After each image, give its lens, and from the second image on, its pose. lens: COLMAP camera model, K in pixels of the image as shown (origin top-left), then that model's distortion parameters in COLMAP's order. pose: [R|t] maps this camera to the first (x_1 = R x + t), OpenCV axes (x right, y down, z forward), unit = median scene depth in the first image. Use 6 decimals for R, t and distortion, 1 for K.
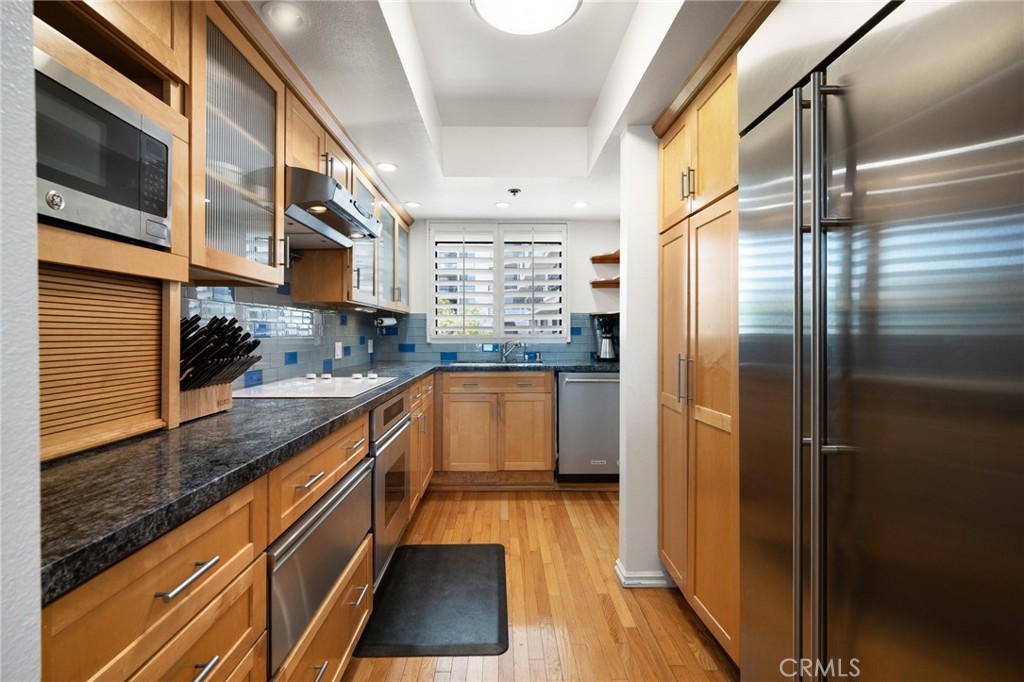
lens RADIAL K [[463.0, 0, 509.3], [0, 463.0, 332.3], [0, 0, 1]] dist [0.000350, -0.000018]
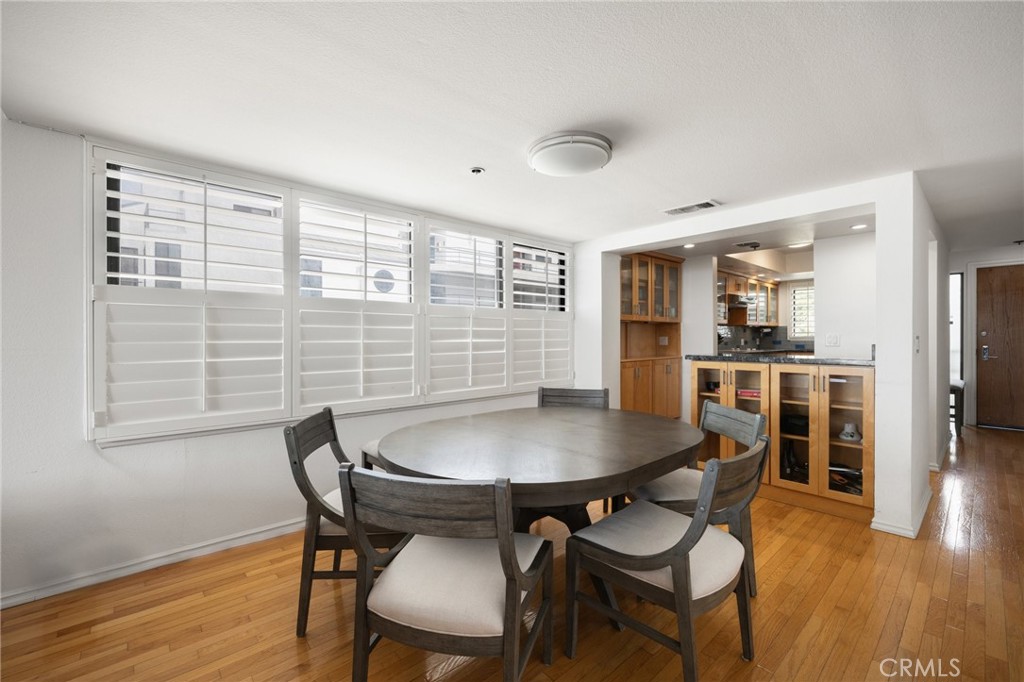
lens RADIAL K [[433.0, 0, 512.0], [0, 433.0, 341.0], [0, 0, 1]] dist [-0.000332, -0.000024]
pose [[0.660828, 0.004486, -0.750524, 0.549498], [0.004643, 0.999939, 0.010065, 0.001747], [0.750523, -0.010136, 0.660767, -1.443841]]
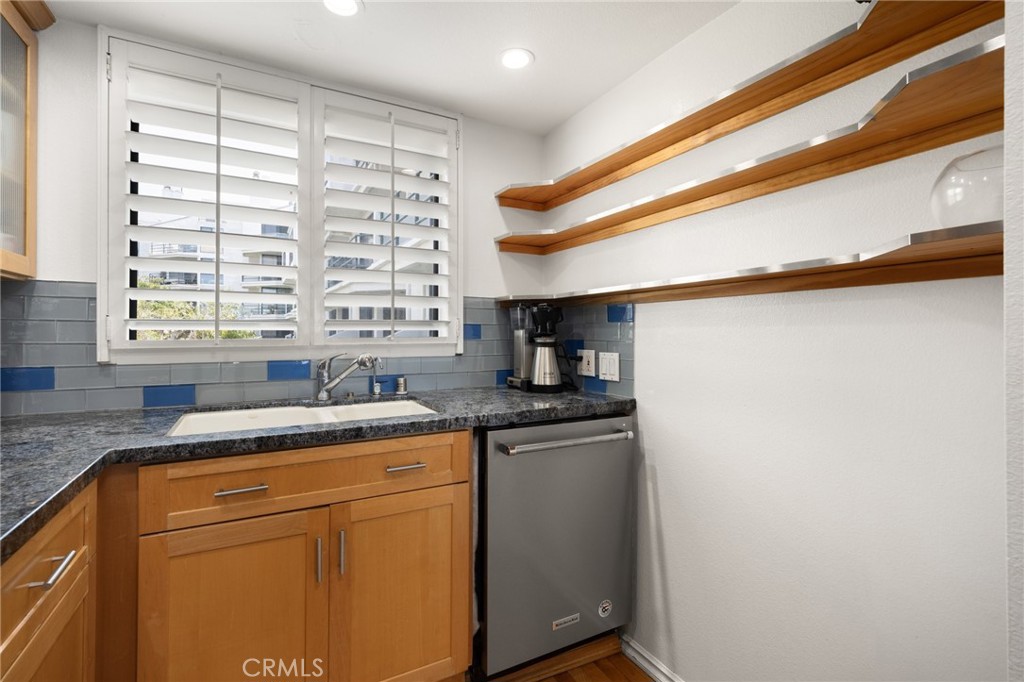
lens RADIAL K [[463.0, 0, 509.3], [0, 463.0, 332.3], [0, 0, 1]] dist [0.000350, -0.000018]
pose [[0.889330, 0.001718, 0.457262, -0.065824], [-0.002022, 0.999998, 0.000174, -0.002515], [-0.457261, -0.001079, 0.889332, 0.616884]]
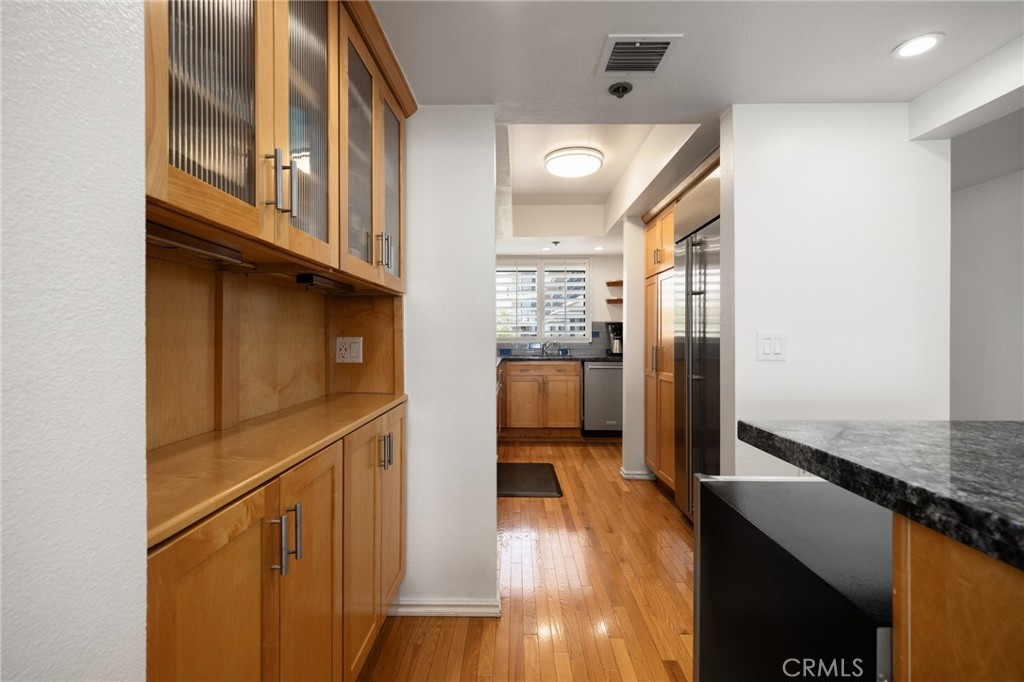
lens RADIAL K [[463.0, 0, 509.3], [0, 463.0, 332.3], [0, 0, 1]] dist [0.000350, -0.000018]
pose [[0.999459, 0.001144, -0.032877, -0.085224], [-0.001396, 0.999970, -0.007637, 0.003086], [0.032867, 0.007678, 0.999430, -0.494133]]
